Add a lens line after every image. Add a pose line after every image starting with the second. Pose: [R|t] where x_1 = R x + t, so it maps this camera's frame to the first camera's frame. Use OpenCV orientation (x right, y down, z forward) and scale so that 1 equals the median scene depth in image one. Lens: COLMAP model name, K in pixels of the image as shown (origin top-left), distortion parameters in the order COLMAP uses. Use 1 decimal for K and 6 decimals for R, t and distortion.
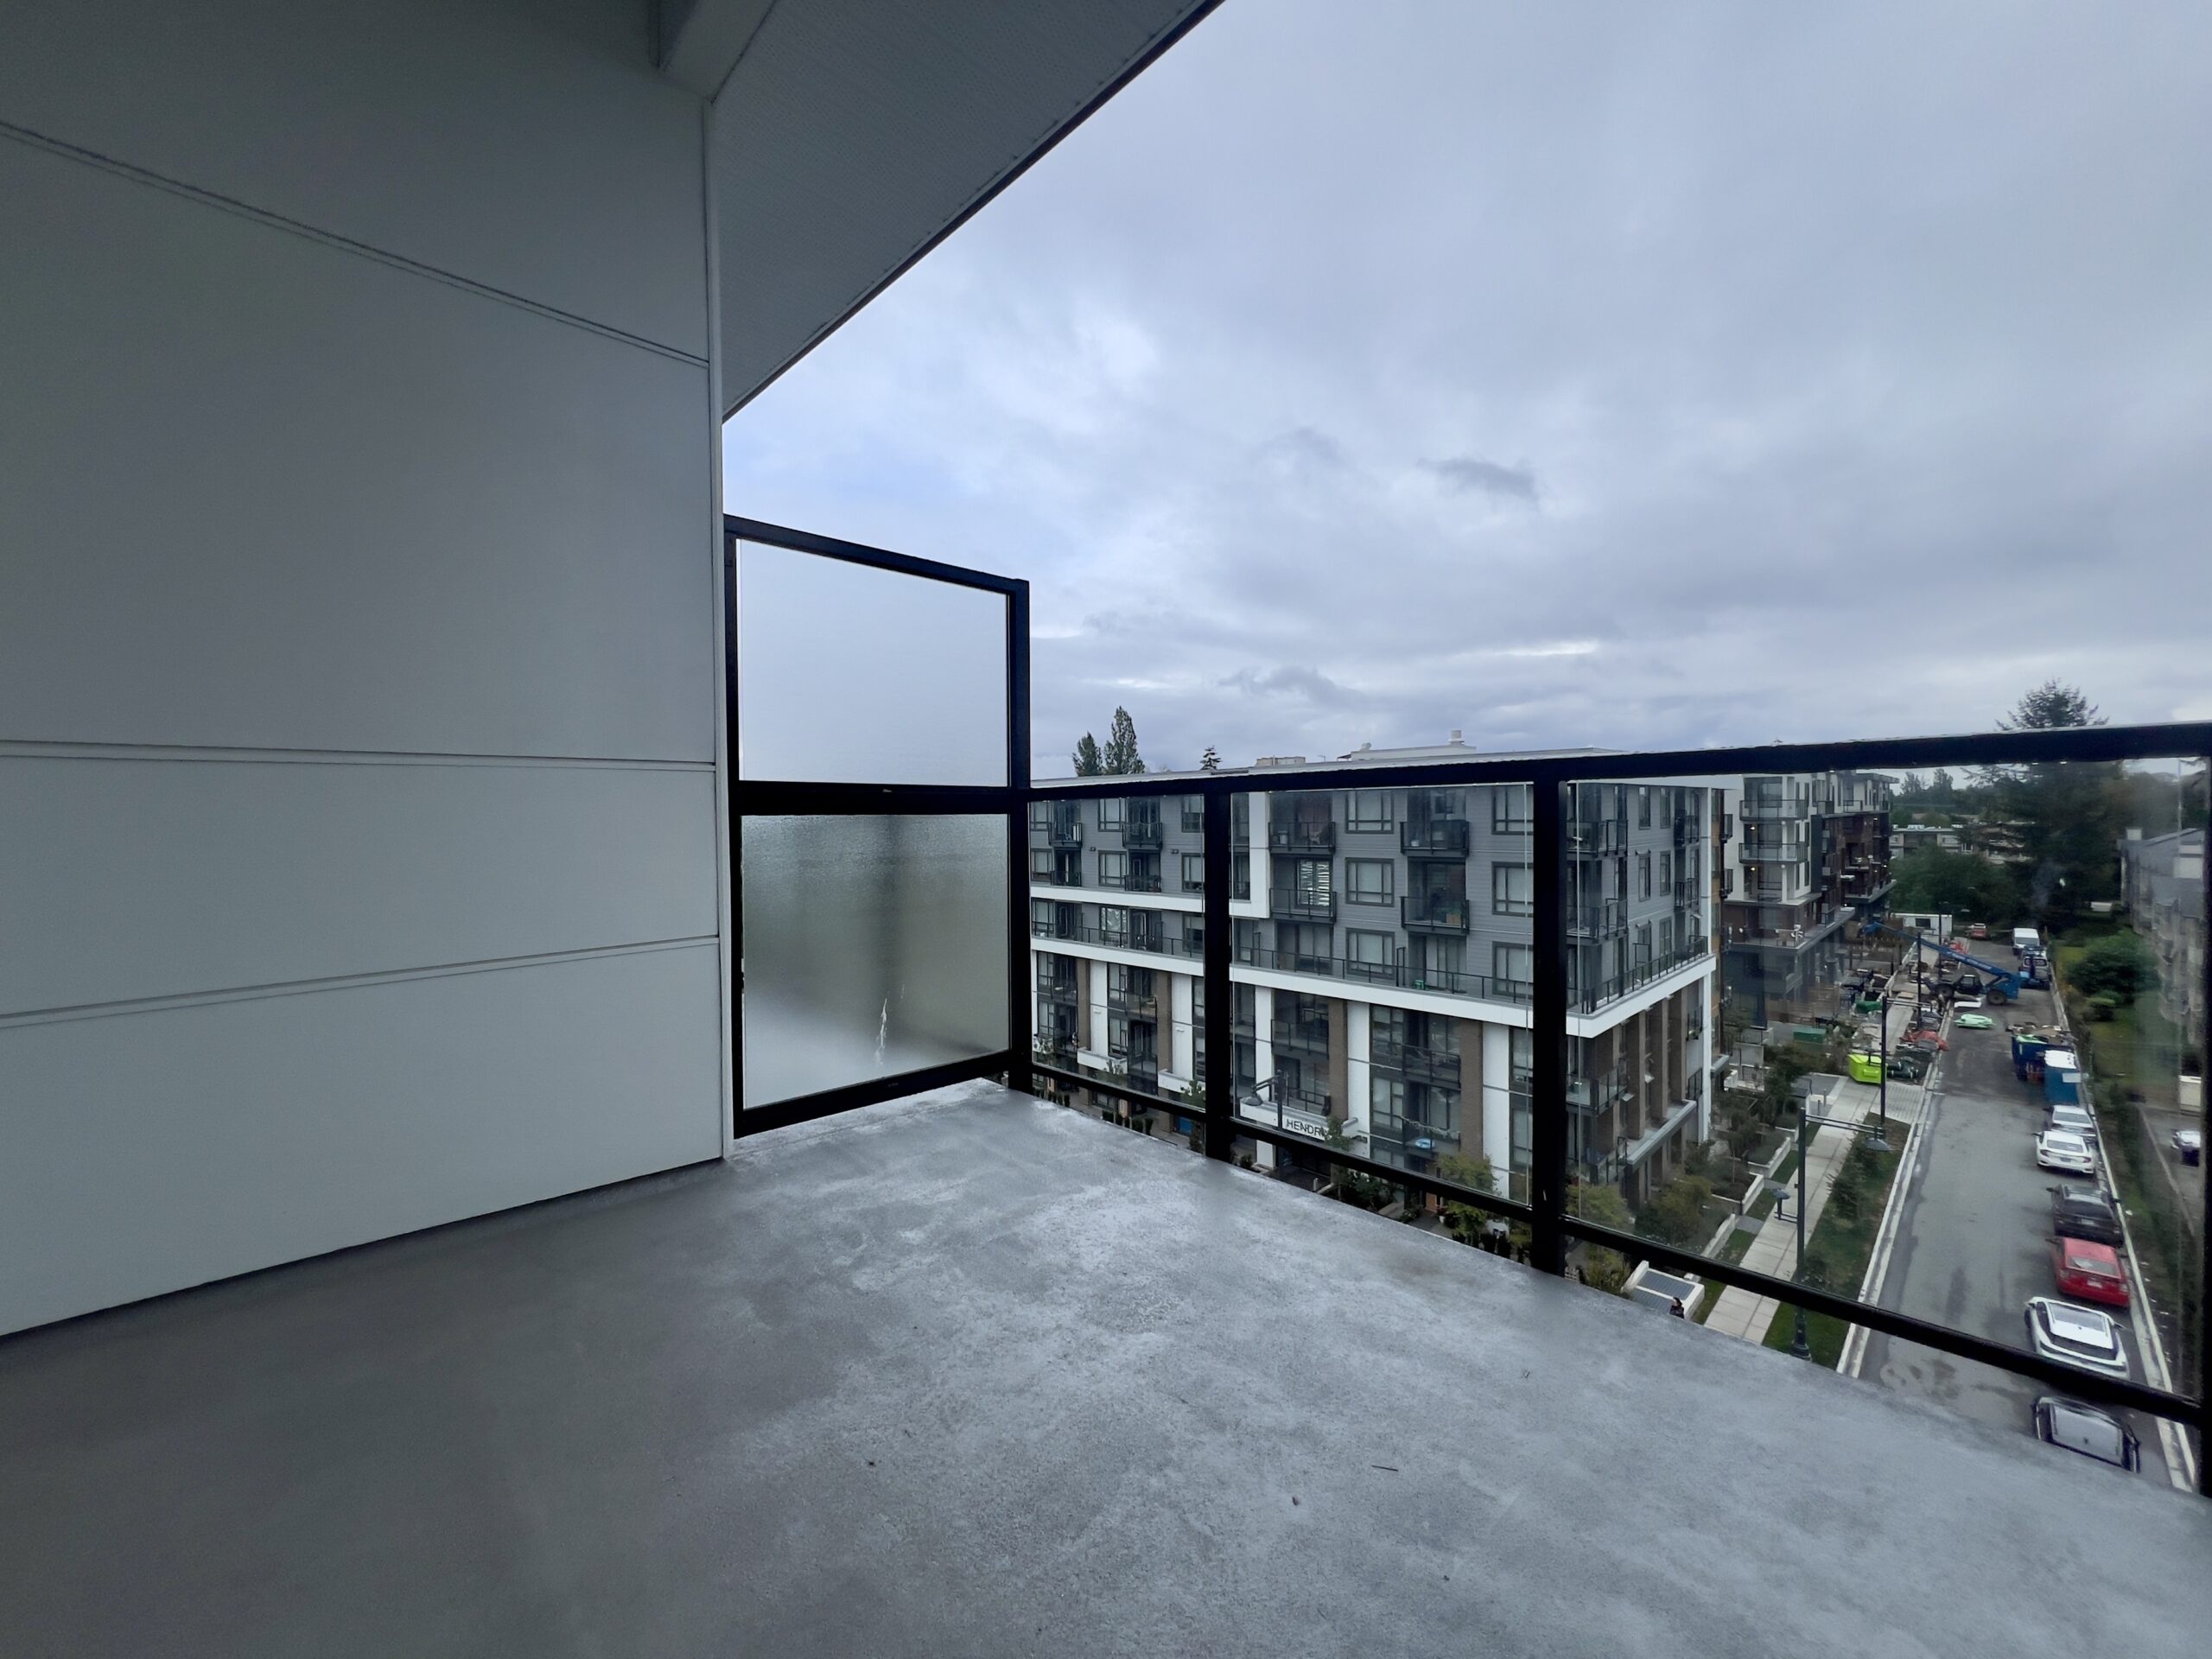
lens RADIAL K [[881.1, 0, 1108.4], [0, 881.1, 831.3], [0, 0, 1]] dist [0.001805, 0.000037]
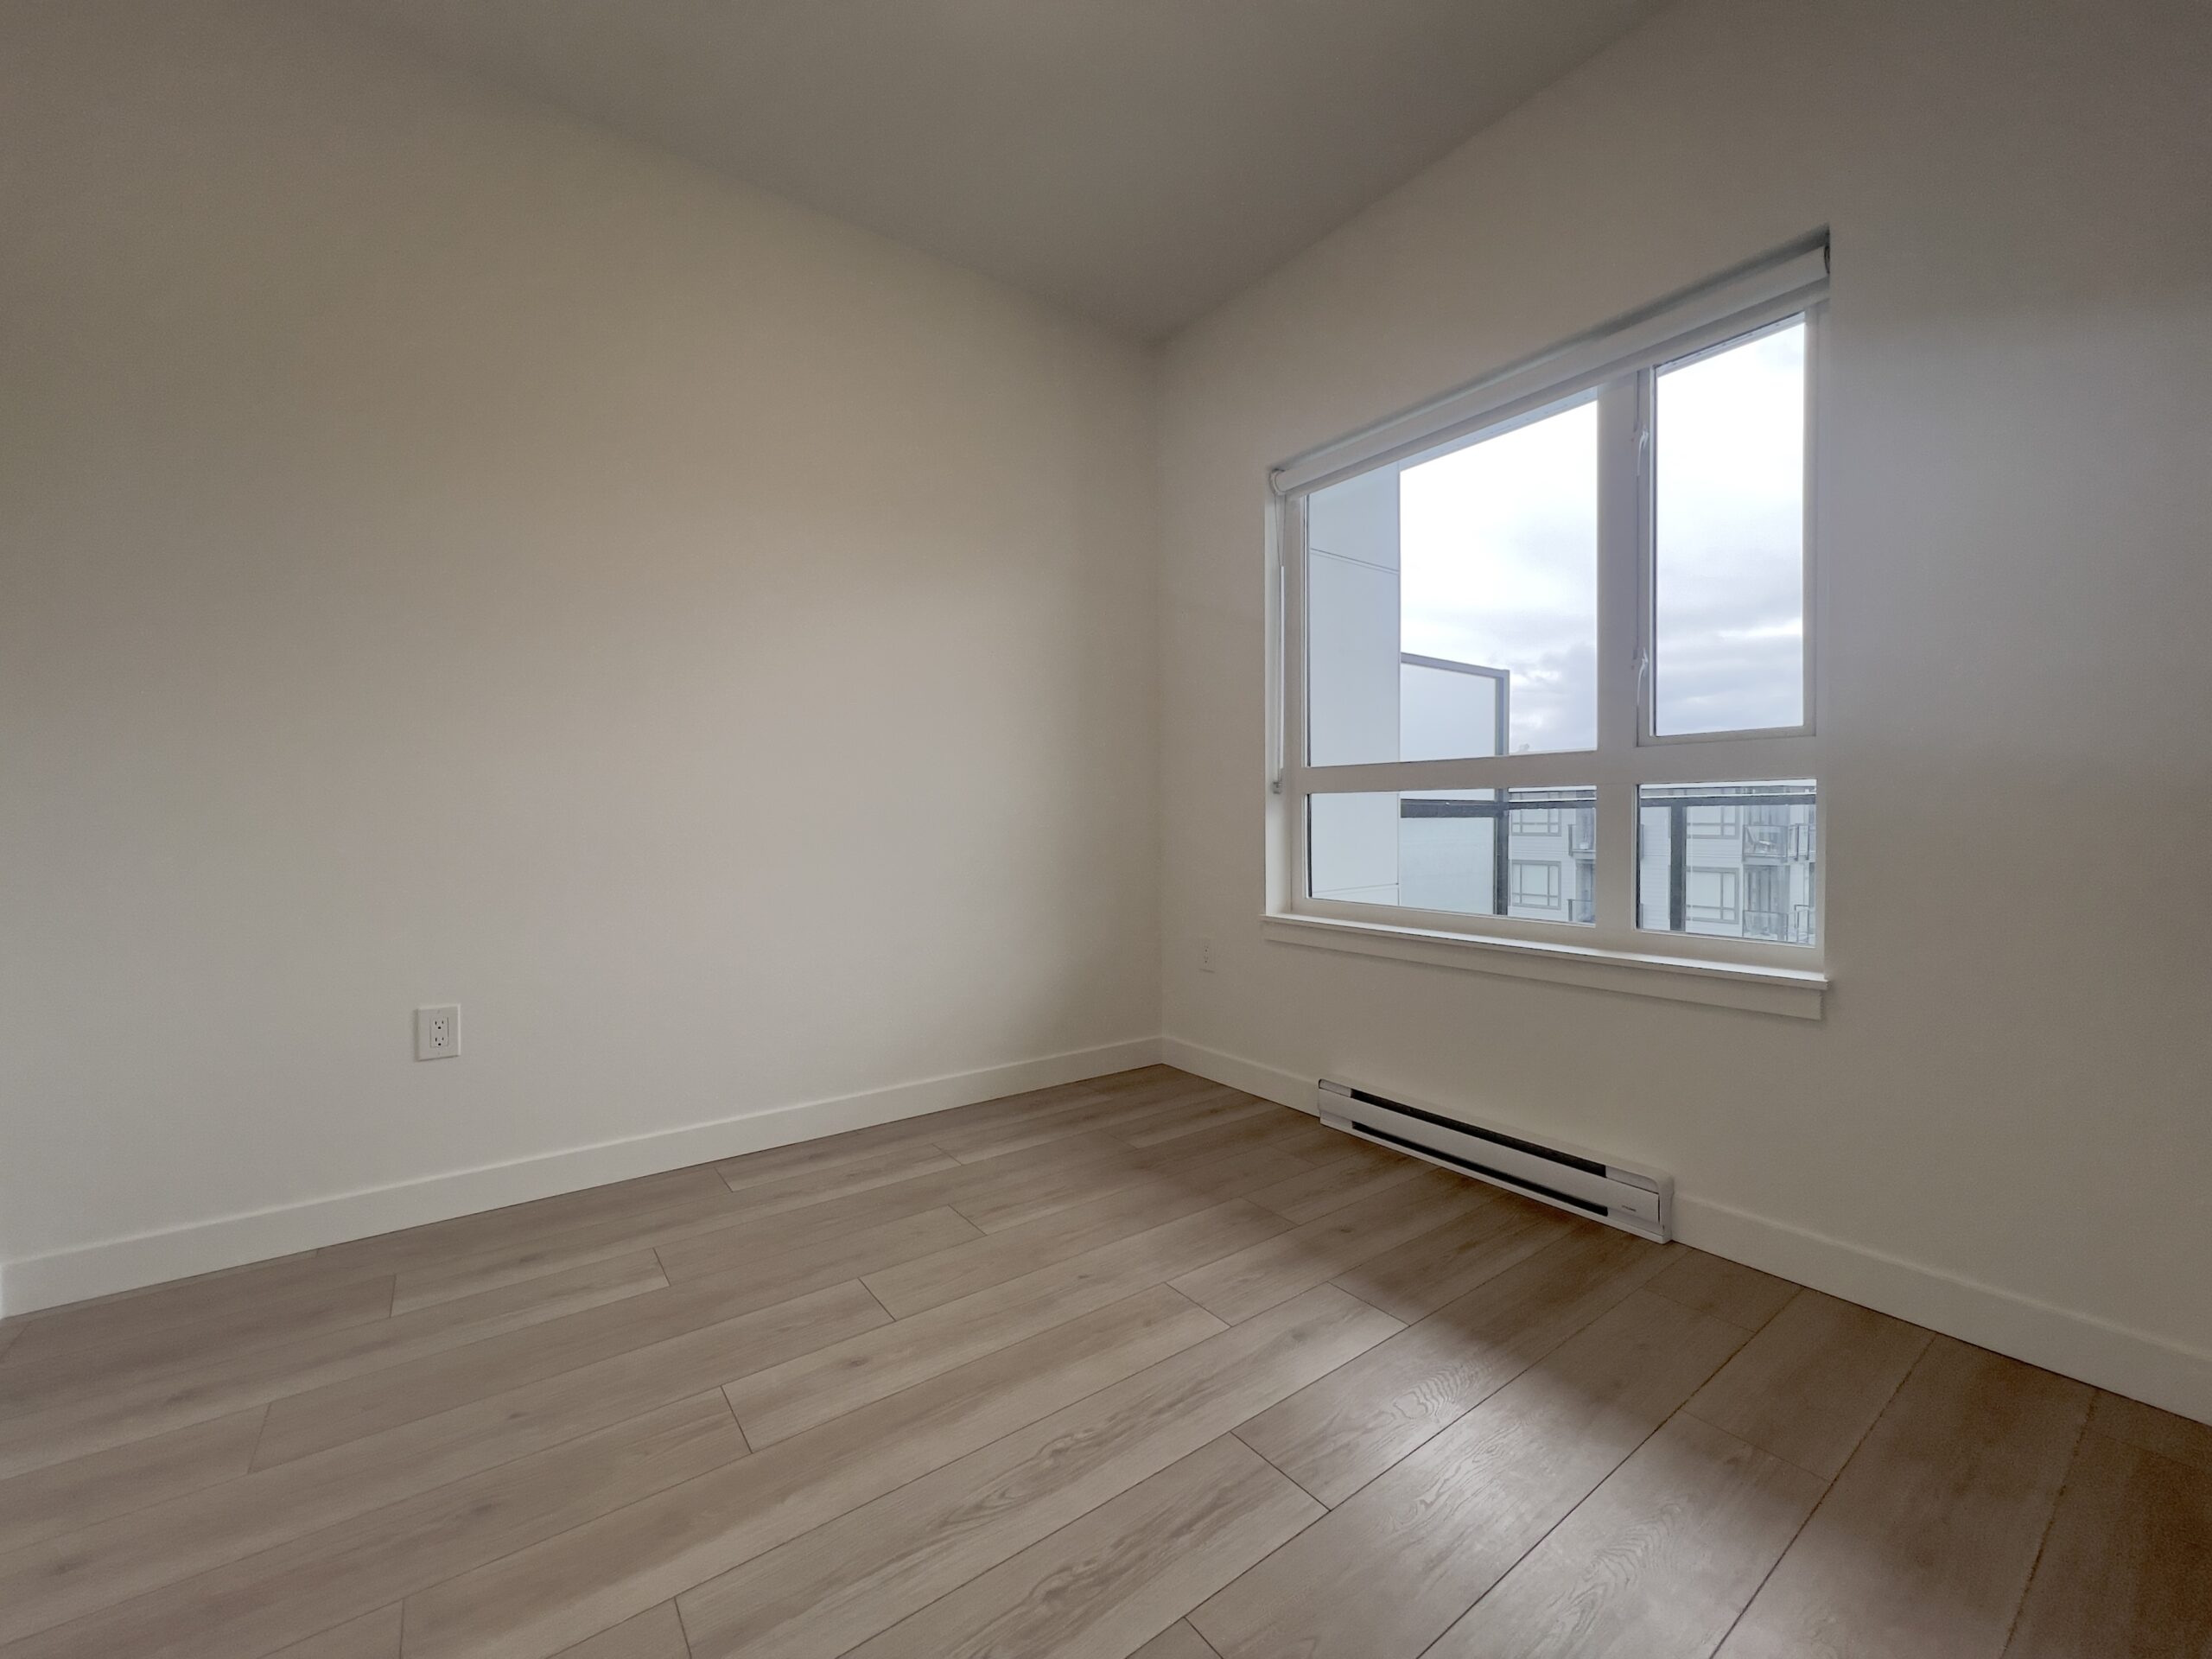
lens RADIAL K [[881.1, 0, 1106.1], [0, 881.1, 831.8], [0, 0, 1]] dist [0.001805, 0.000037]
pose [[0.991832, 0.014275, -0.126753, -0.087537], [-0.013937, 0.999897, 0.003549, 0.001464], [0.126791, -0.001753, 0.991928, -0.095928]]
